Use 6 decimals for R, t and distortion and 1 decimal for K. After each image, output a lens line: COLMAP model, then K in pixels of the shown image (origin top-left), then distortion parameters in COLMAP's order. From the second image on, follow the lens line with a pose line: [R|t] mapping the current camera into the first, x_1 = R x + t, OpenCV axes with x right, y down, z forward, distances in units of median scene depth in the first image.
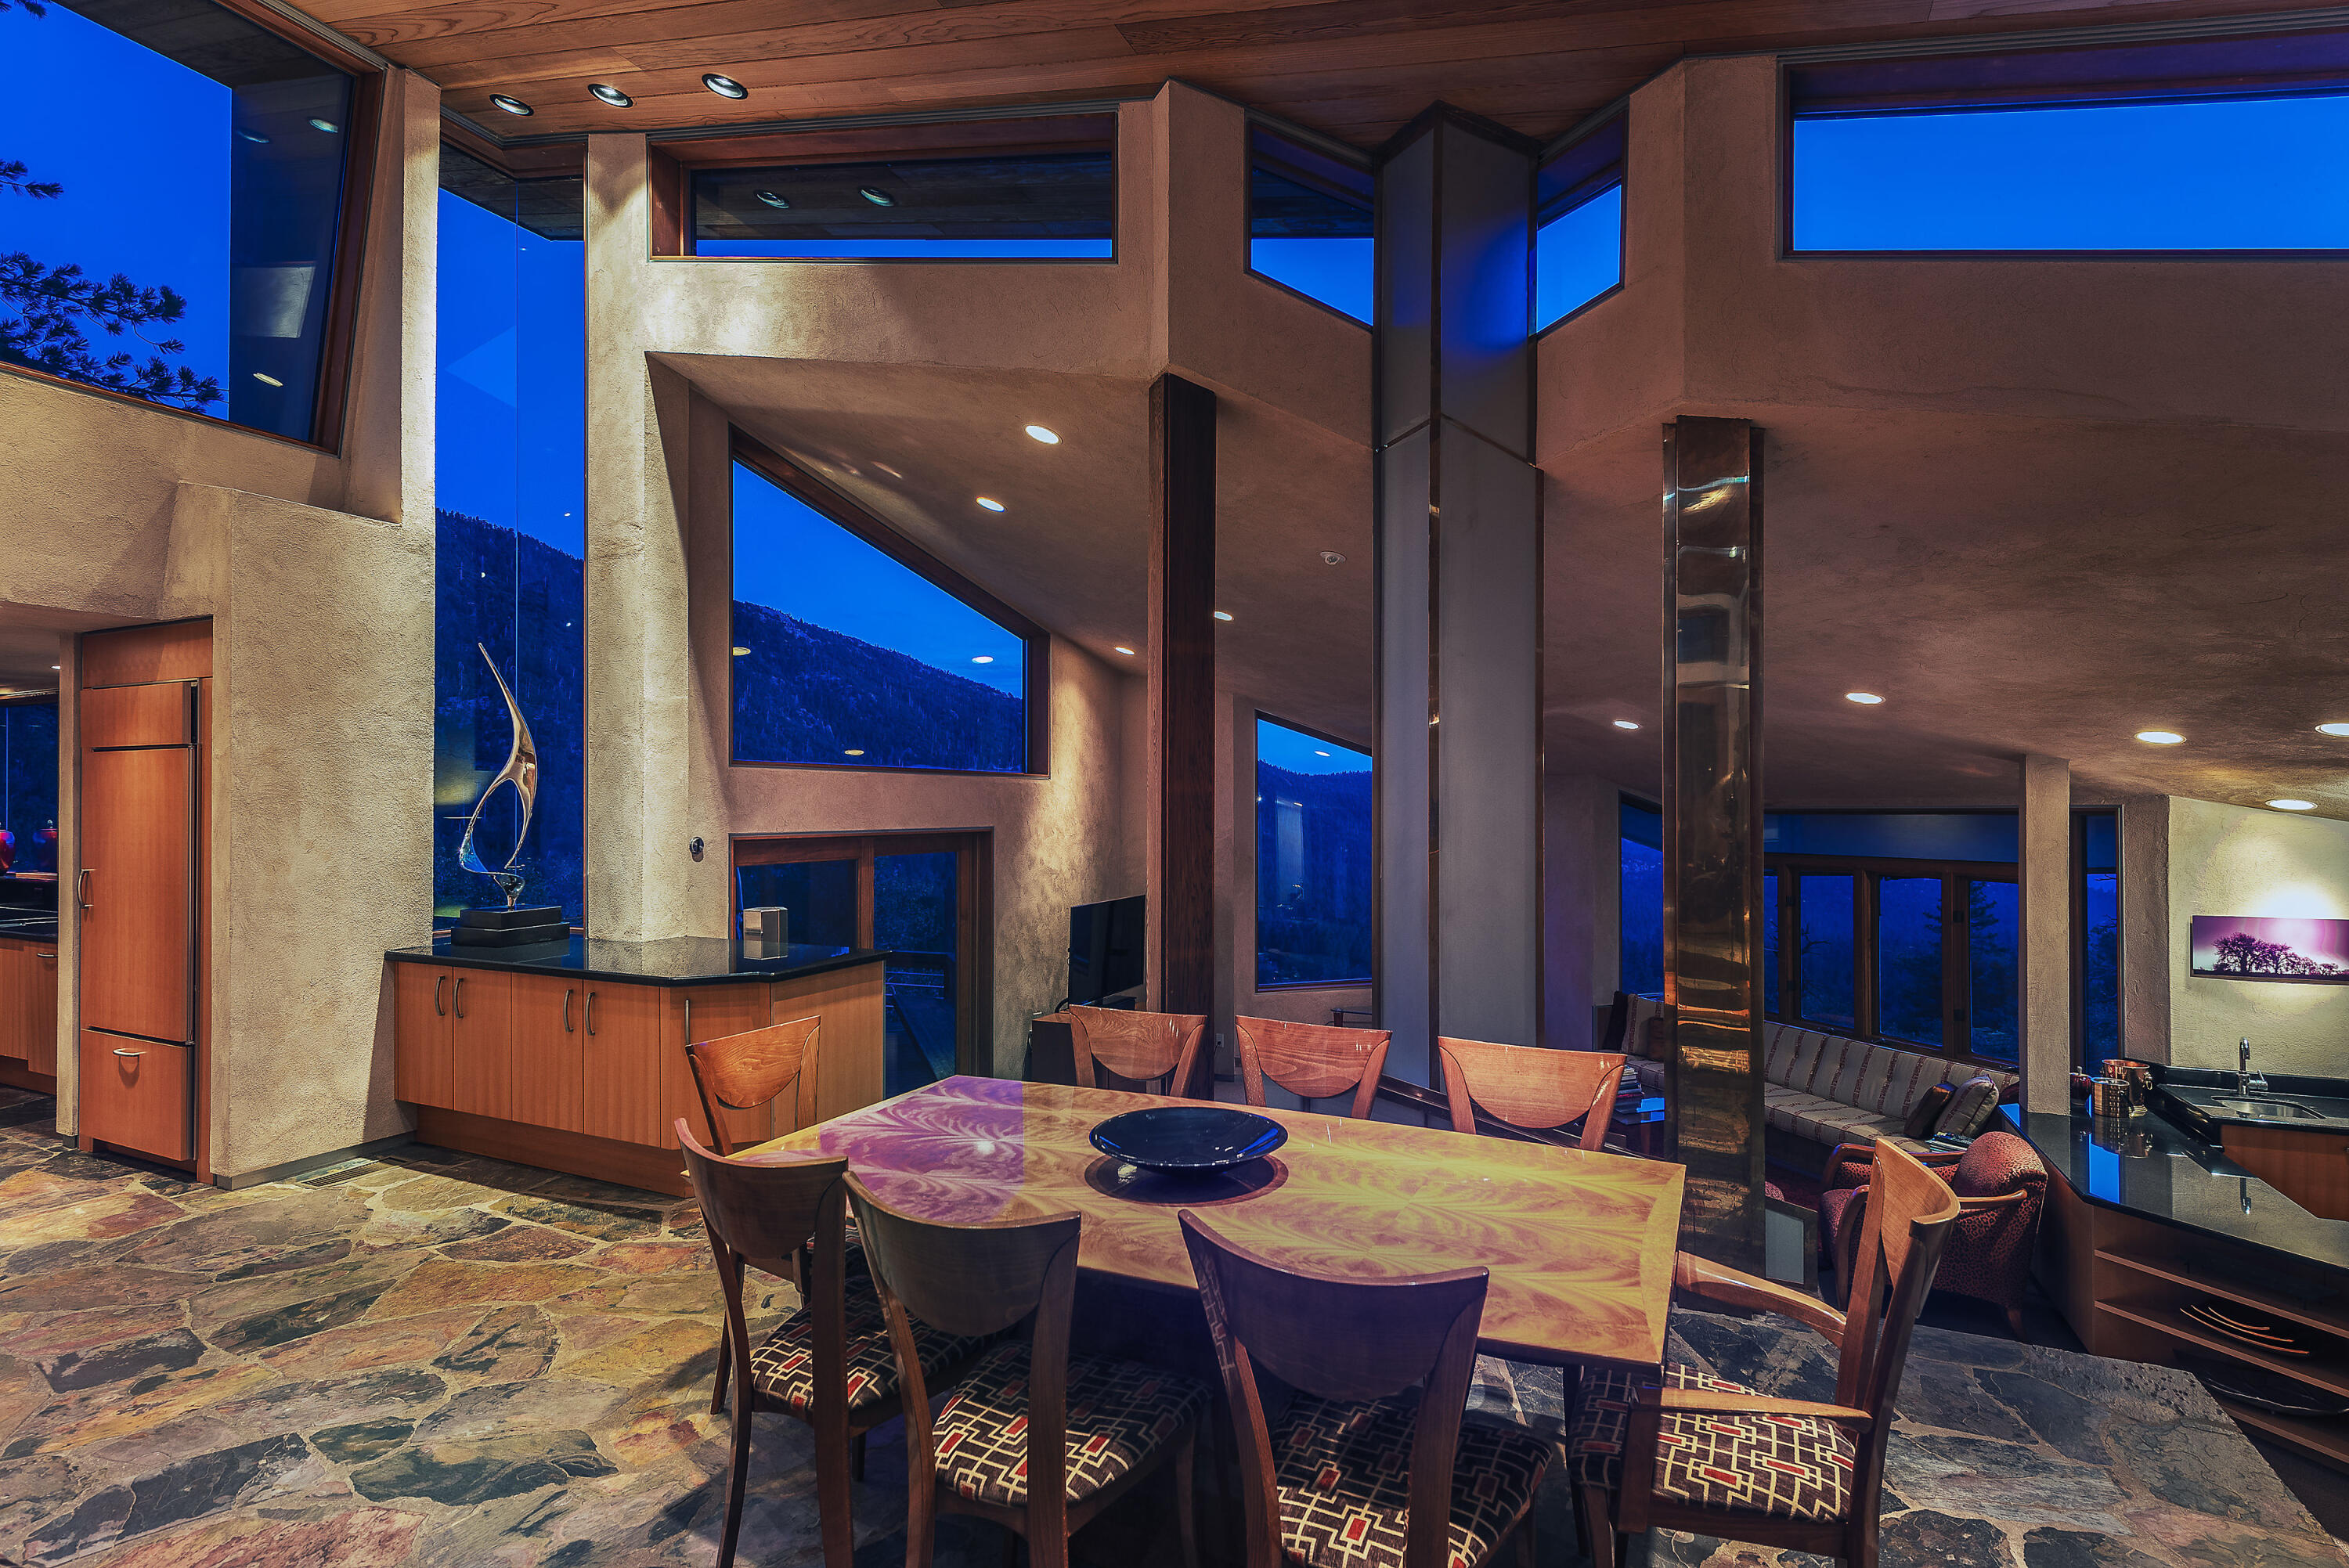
lens RADIAL K [[1121.1, 0, 1193.2], [0, 1121.1, 796.7], [0, 0, 1]] dist [0.015567, -0.005115]
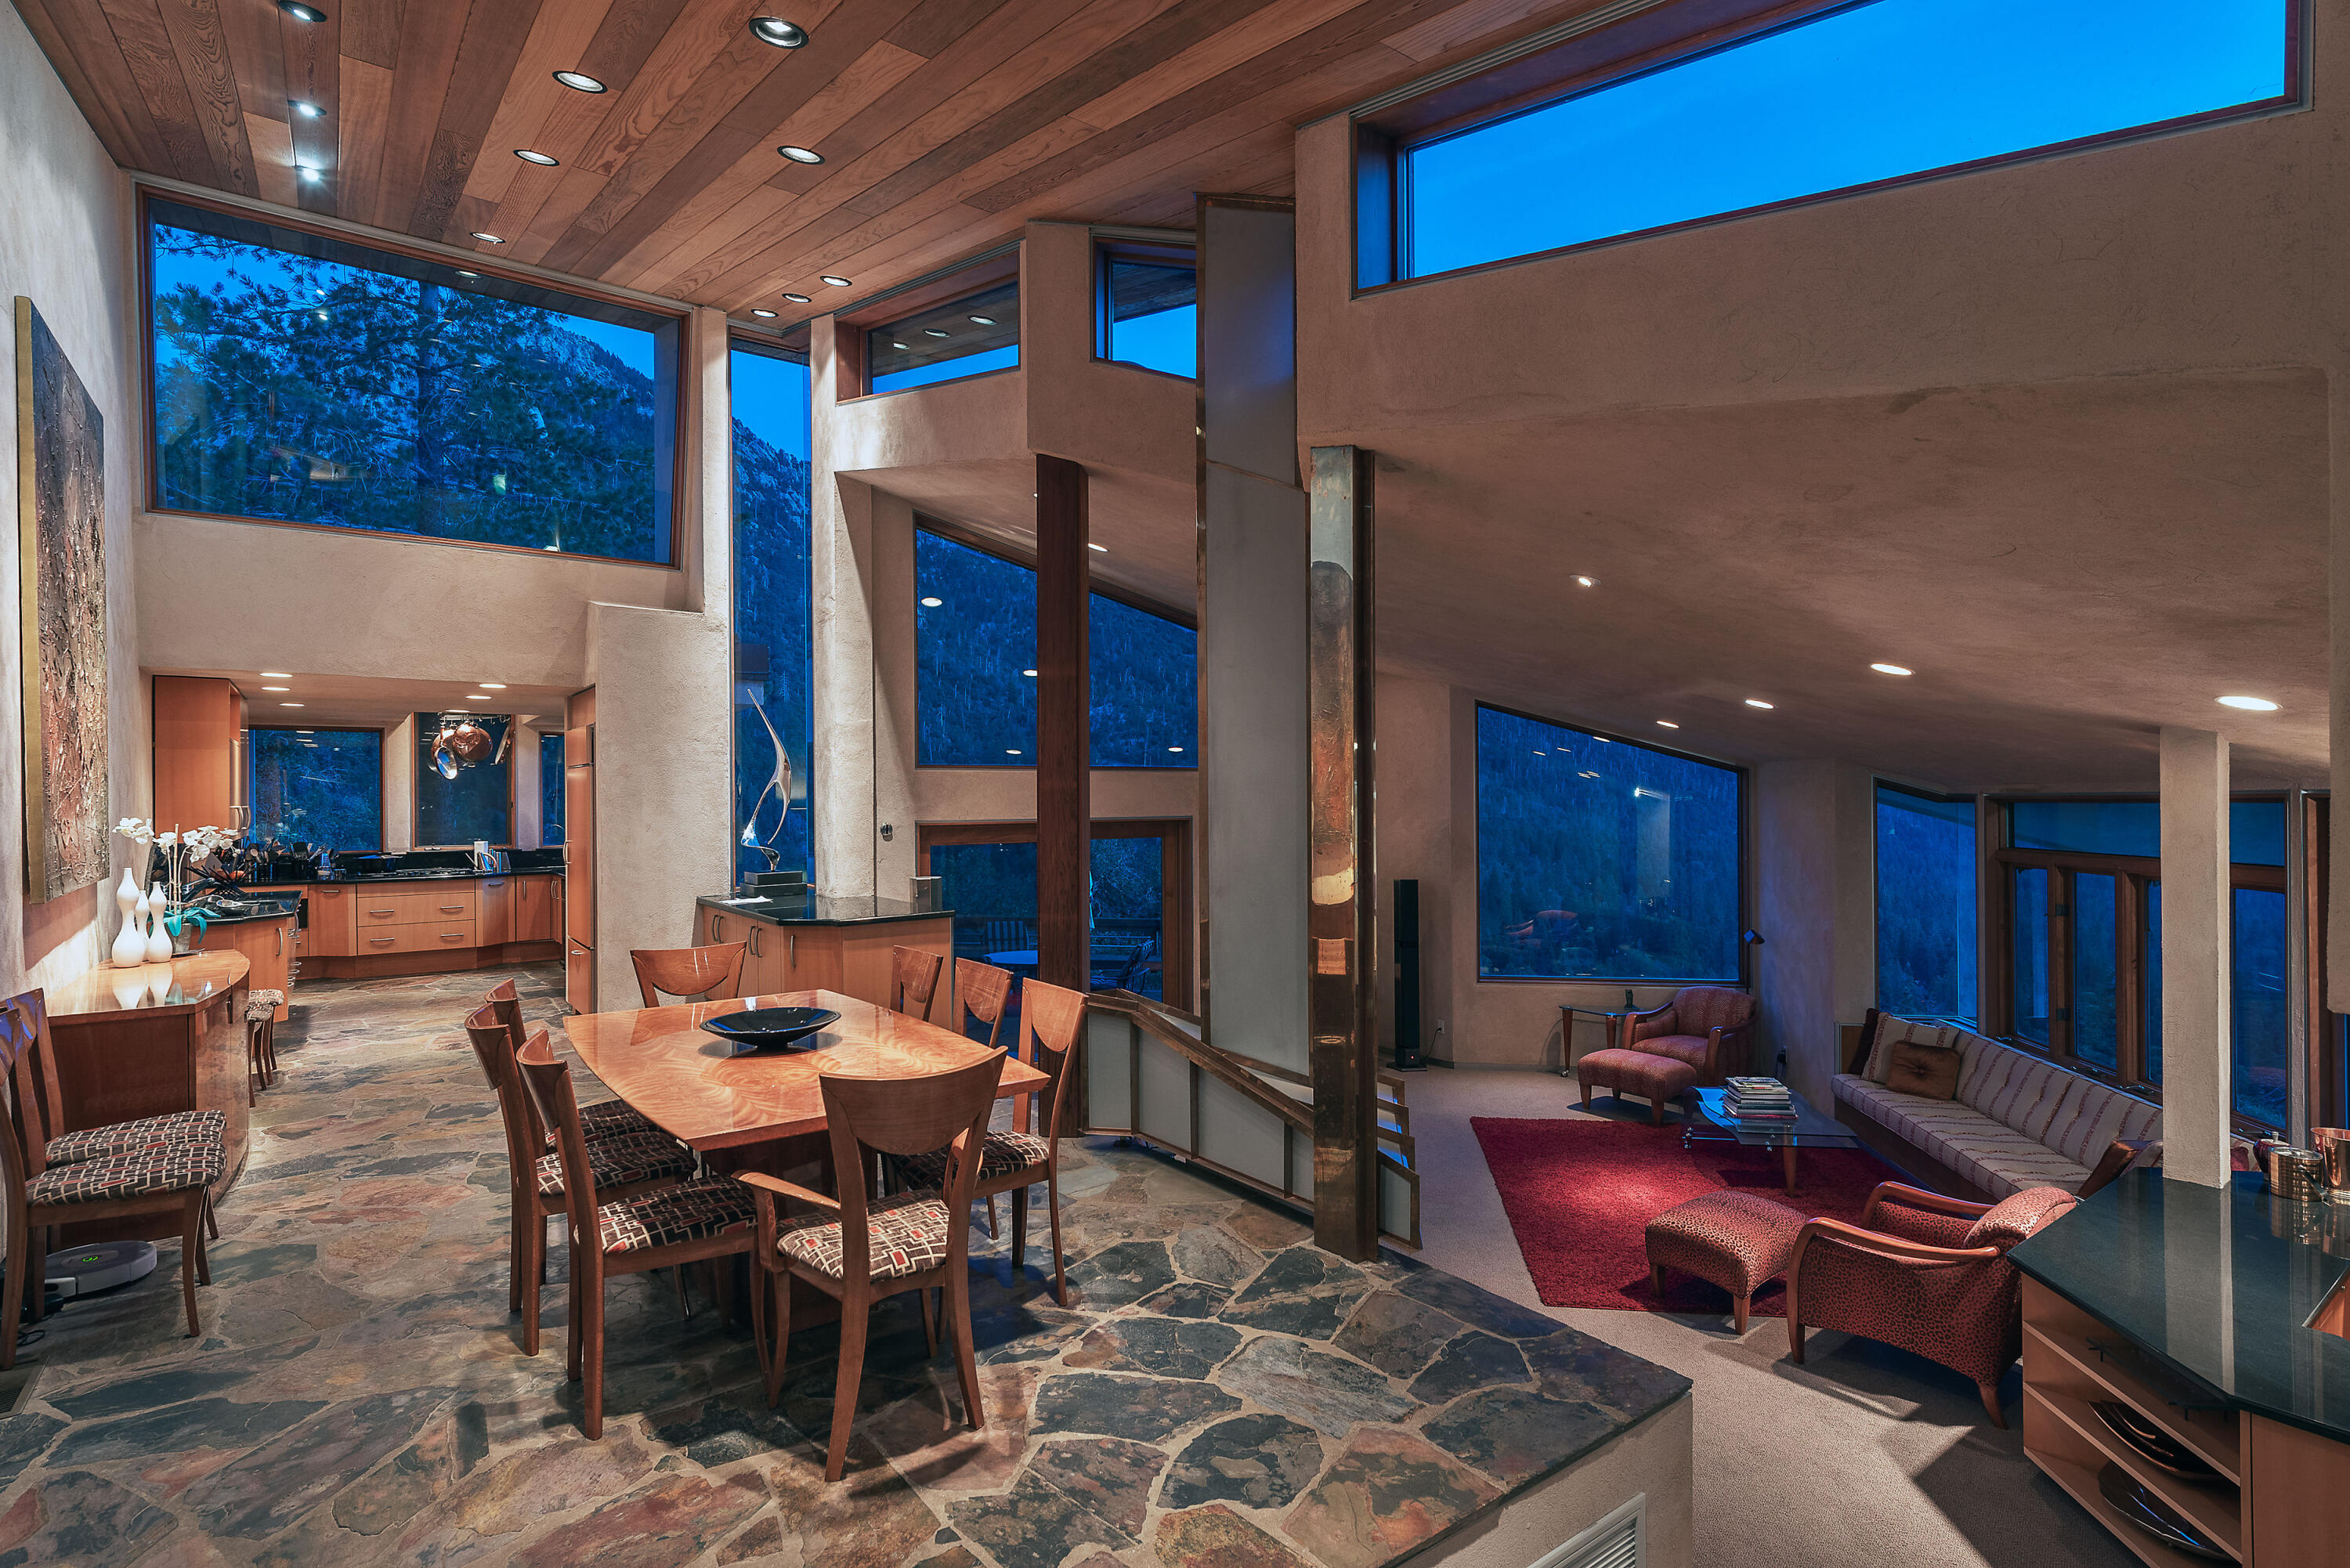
lens RADIAL K [[1149.6, 0, 1191.7], [0, 1149.6, 796.8], [0, 0, 1]] dist [0.015285, -0.001612]
pose [[0.880502, -0.006174, -0.474002, 0.565948], [0.011059, 0.999911, 0.007518, -0.001928], [0.473914, -0.011862, 0.880491, -0.040482]]
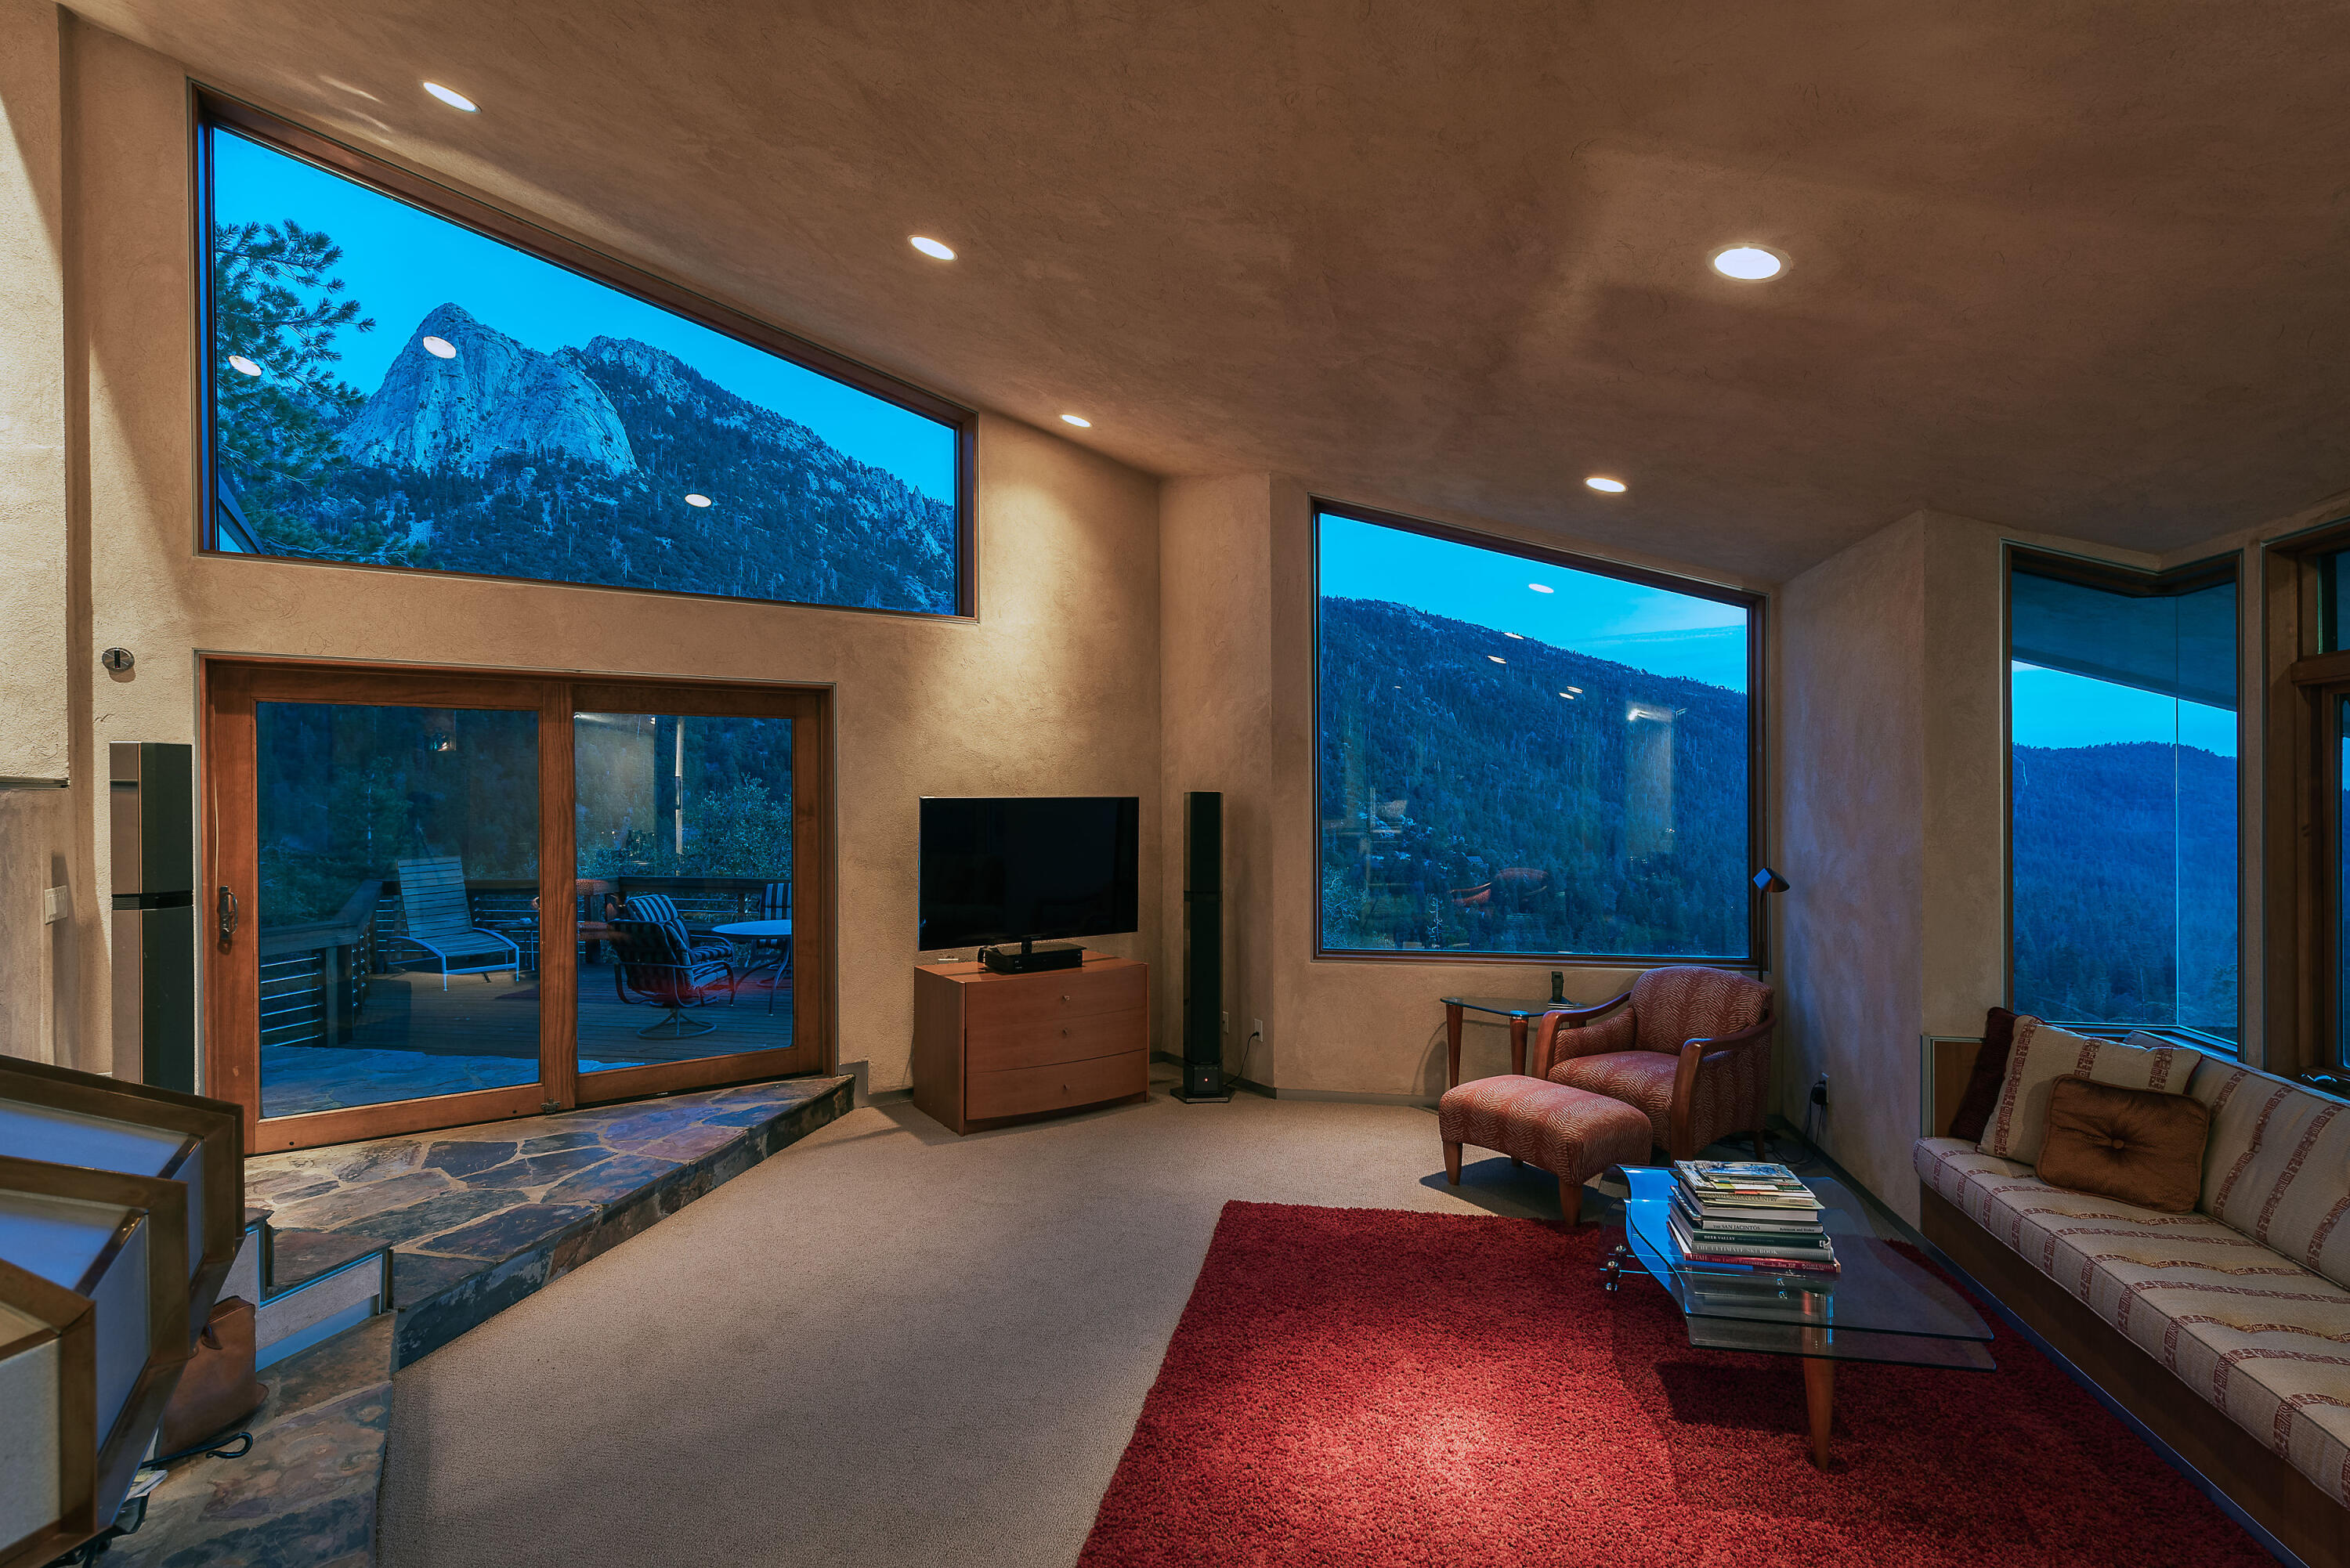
lens RADIAL K [[1121.6, 0, 1193.7], [0, 1121.6, 796.8], [0, 0, 1]] dist [0.015567, -0.005115]
pose [[0.854786, -0.004493, -0.518960, 0.564797], [0.010888, 0.999898, 0.009276, 0.141222], [0.518866, -0.013580, 0.854748, 0.781324]]
